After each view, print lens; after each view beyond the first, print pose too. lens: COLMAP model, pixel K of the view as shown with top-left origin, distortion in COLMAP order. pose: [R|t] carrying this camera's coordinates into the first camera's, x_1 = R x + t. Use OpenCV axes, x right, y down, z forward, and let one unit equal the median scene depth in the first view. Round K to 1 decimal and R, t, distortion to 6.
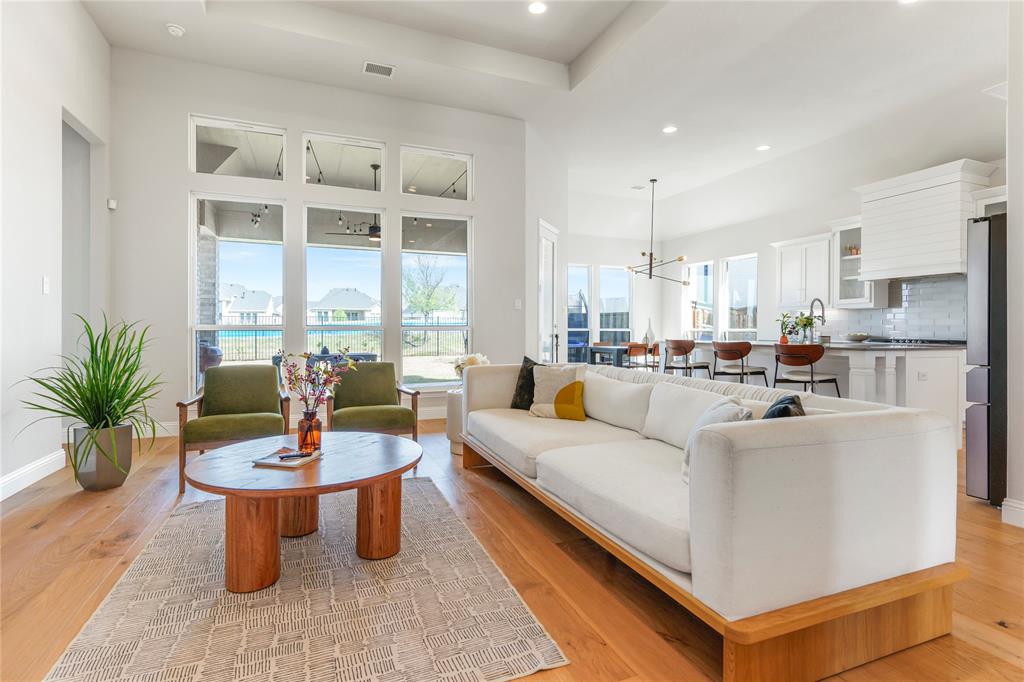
lens RADIAL K [[505.9, 0, 512.8], [0, 505.9, 330.2], [0, 0, 1]] dist [0.000301, 0.000314]
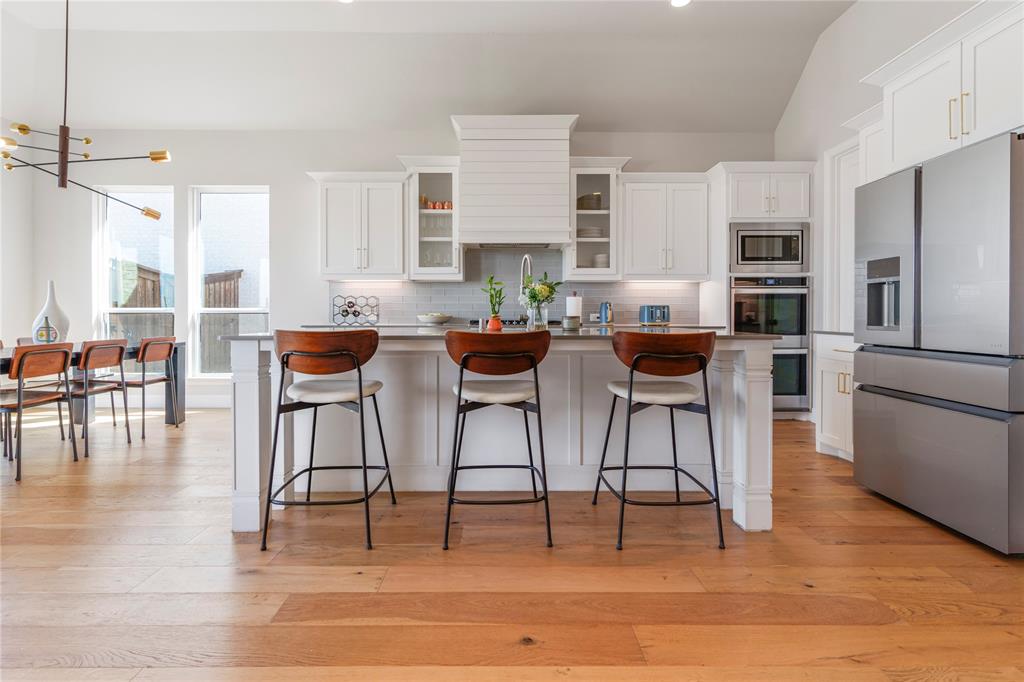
lens RADIAL K [[499.7, 0, 514.9], [0, 499.7, 318.8], [0, 0, 1]] dist [-0.001626, 0.000000]
pose [[0.366088, -0.012731, 0.930493, 0.022785], [0.003918, 0.999919, 0.012140, 0.004142], [-0.930572, -0.000799, 0.366108, 0.515562]]
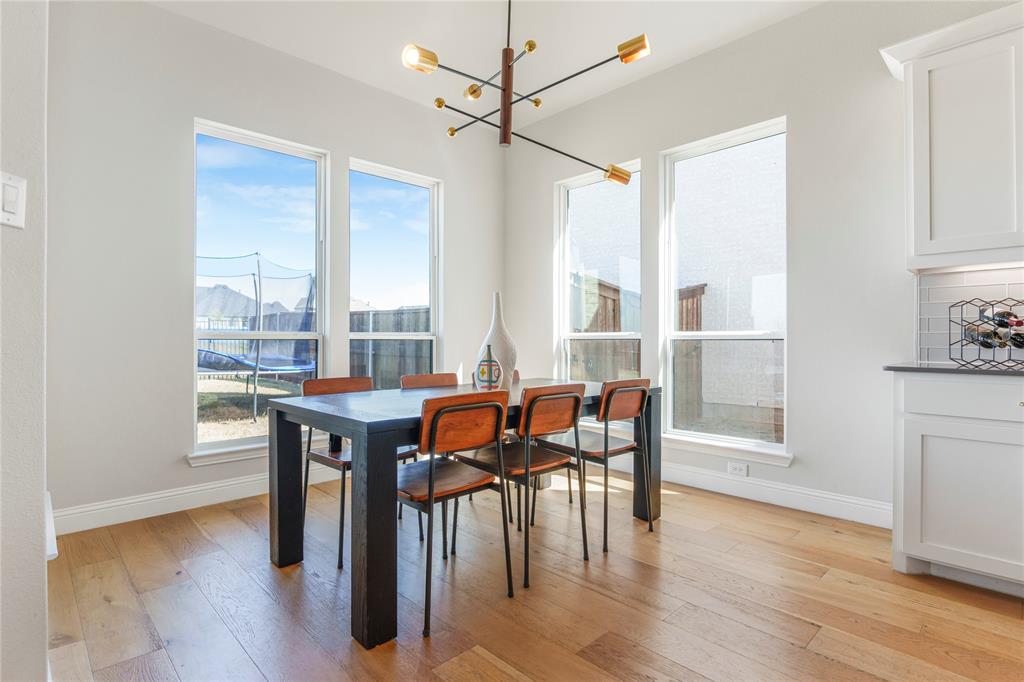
lens RADIAL K [[513.8, 0, 511.7], [0, 513.8, 338.5], [0, 0, 1]] dist [-0.004356, -0.001169]
pose [[0.927556, -0.003303, 0.373670, 0.178847], [0.004677, 0.999985, -0.002771, 0.003126], [-0.373655, 0.004318, 0.927558, 0.772001]]
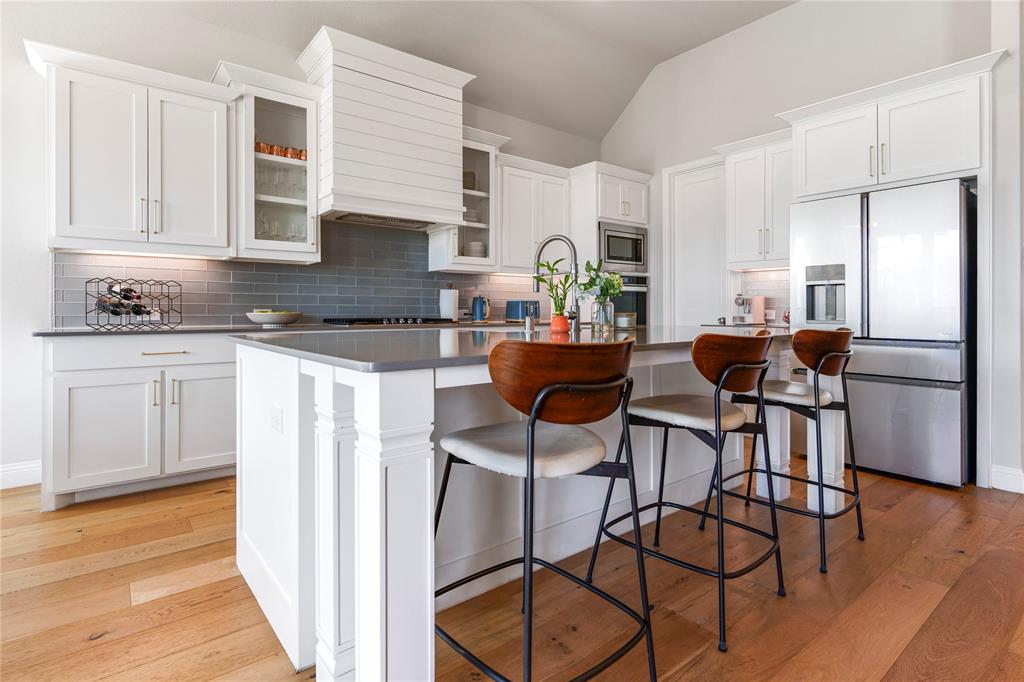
lens RADIAL K [[516.0, 0, 512.3], [0, 516.0, 307.8], [0, 0, 1]] dist [0.001968, 0.000746]
pose [[-0.282258, -0.001047, 0.959338, 0.091468], [0.000759, 0.999999, 0.001315, 0.003164], [-0.959338, 0.001099, -0.282257, 0.765677]]
